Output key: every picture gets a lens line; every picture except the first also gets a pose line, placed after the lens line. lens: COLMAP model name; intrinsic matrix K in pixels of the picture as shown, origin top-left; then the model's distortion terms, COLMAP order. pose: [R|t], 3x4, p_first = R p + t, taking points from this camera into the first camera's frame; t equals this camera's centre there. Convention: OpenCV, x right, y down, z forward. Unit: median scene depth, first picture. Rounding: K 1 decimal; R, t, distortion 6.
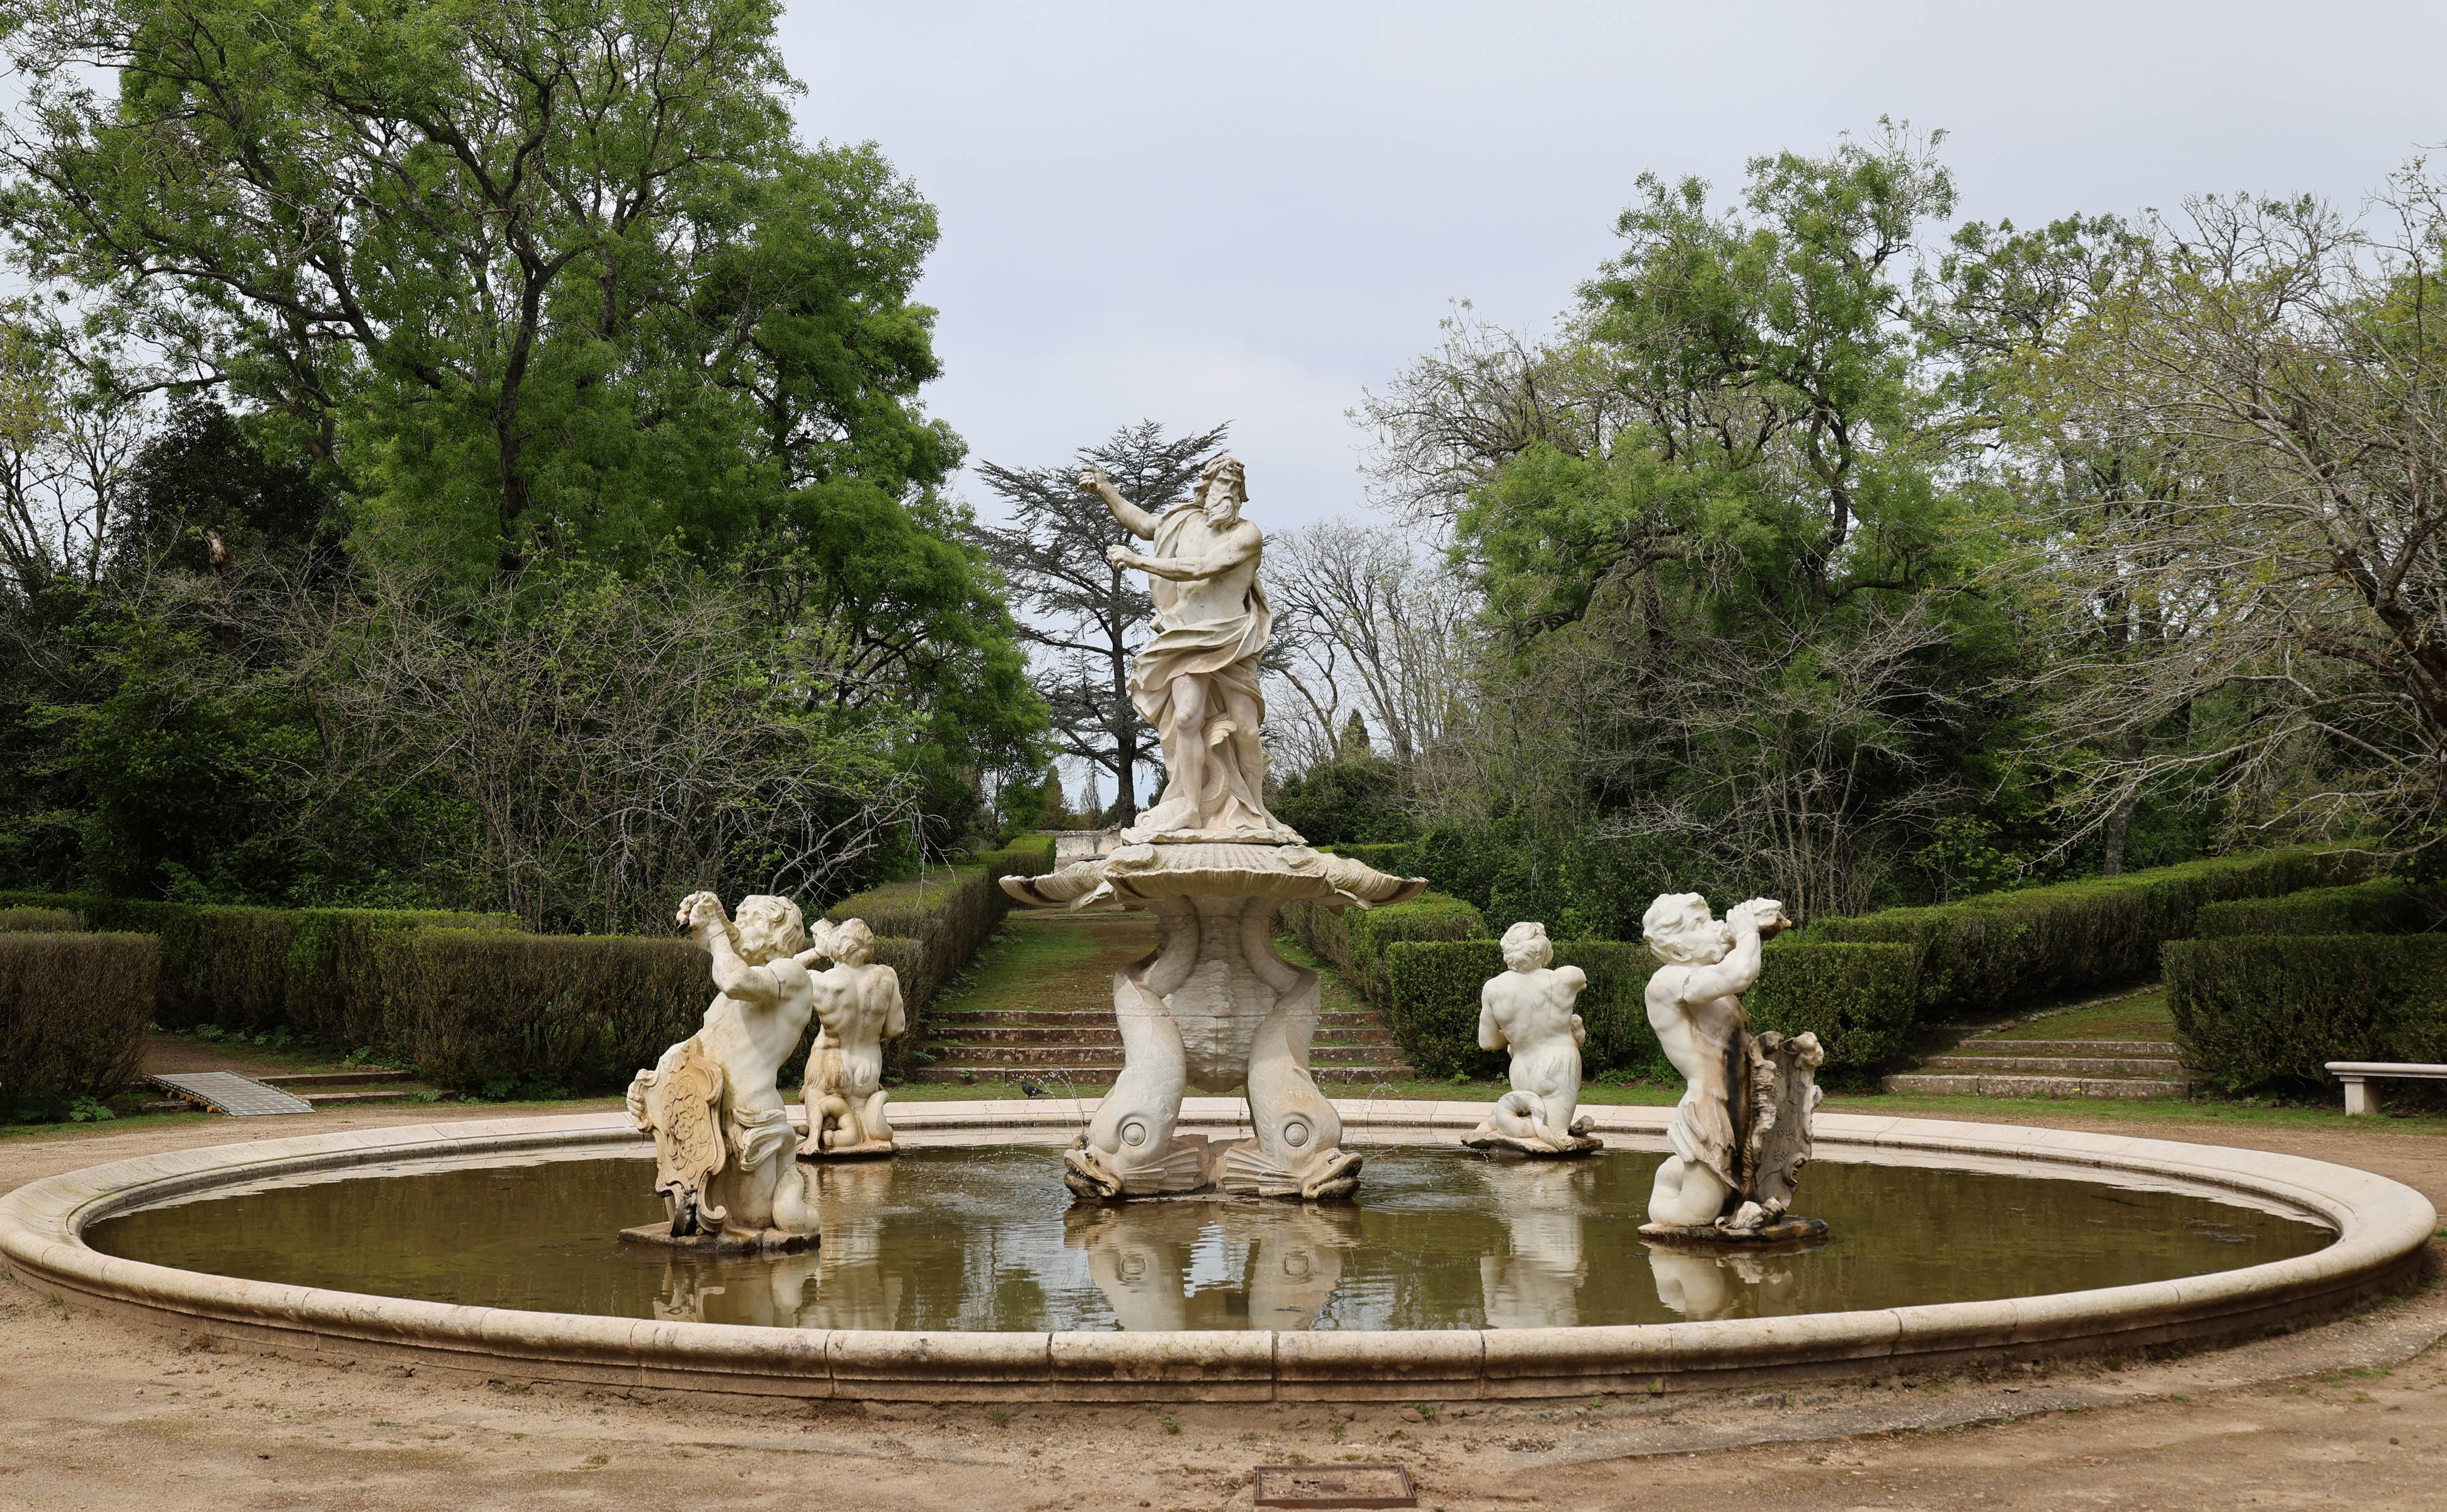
lens RADIAL K [[2320.4, 0, 1218.5], [0, 2320.4, 765.5], [0, 0, 1]] dist [0.012763, 0.000000]
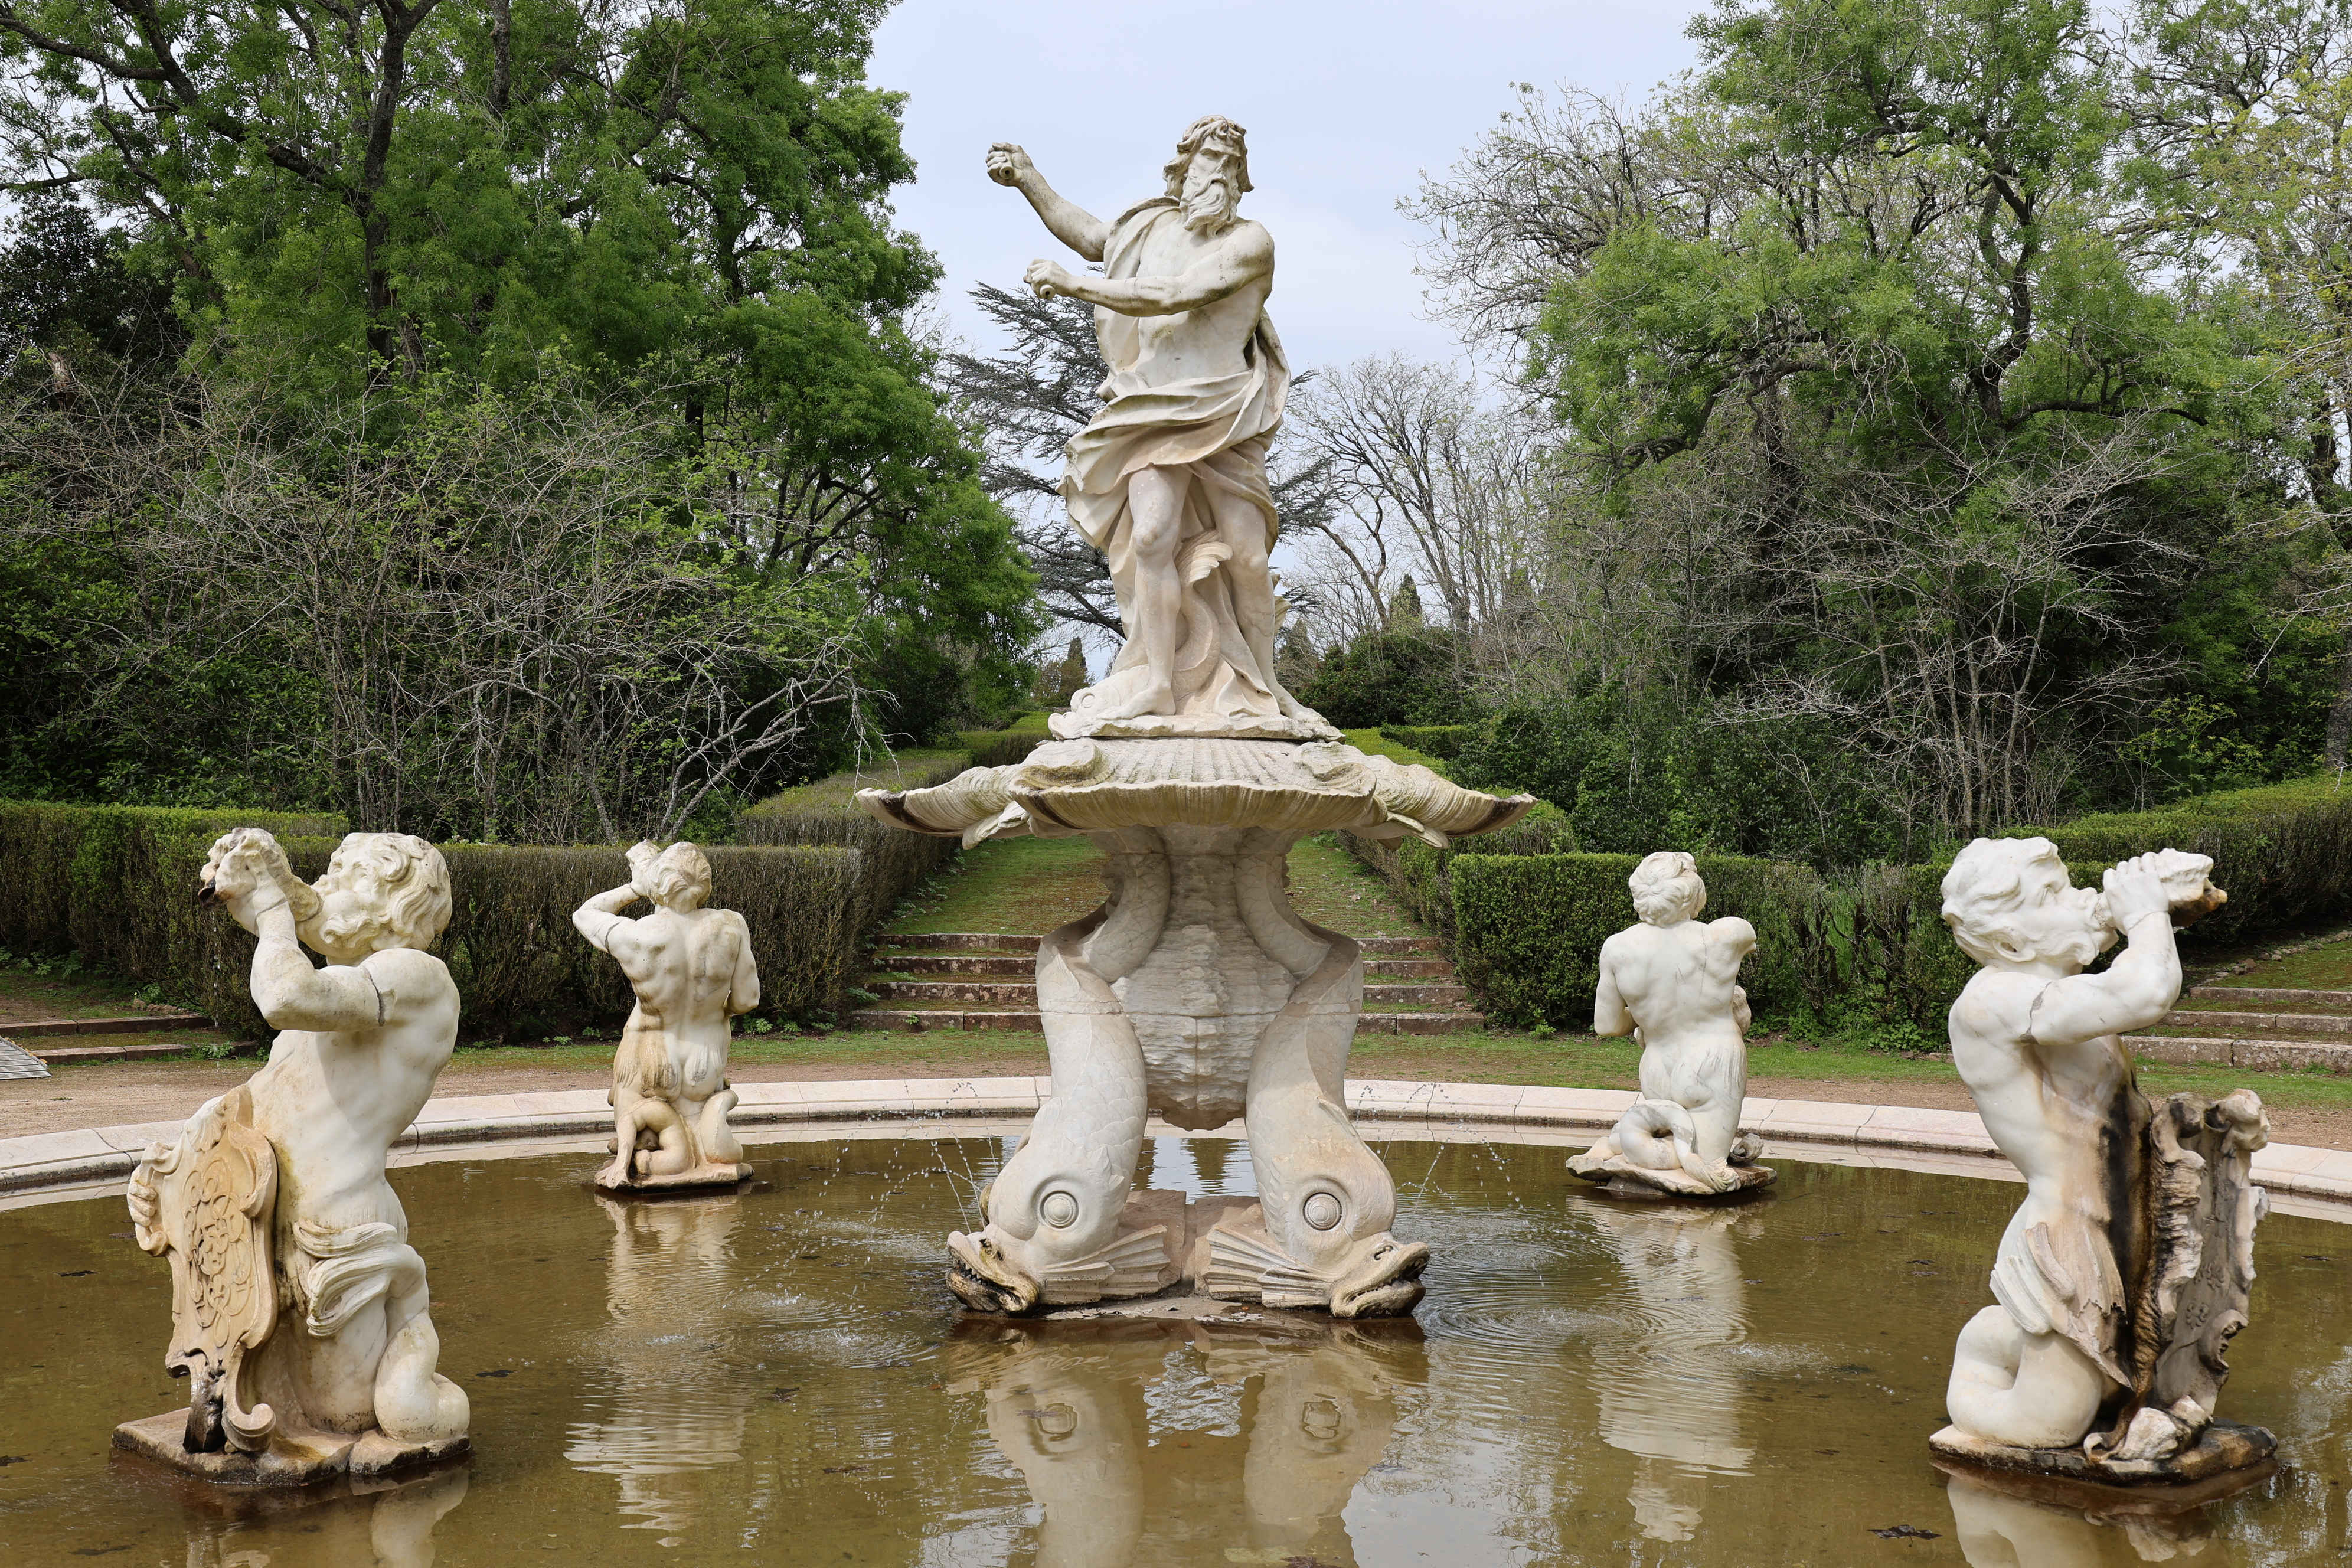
lens RADIAL K [[2414.2, 0, 1185.1], [0, 2414.2, 778.9], [0, 0, 1]] dist [-0.048017, 0.000000]
pose [[0.999518, 0.003959, -0.030798, 0.009478], [-0.002181, 0.998342, 0.057526, 0.004297], [0.030975, -0.057431, 0.997869, 0.212749]]
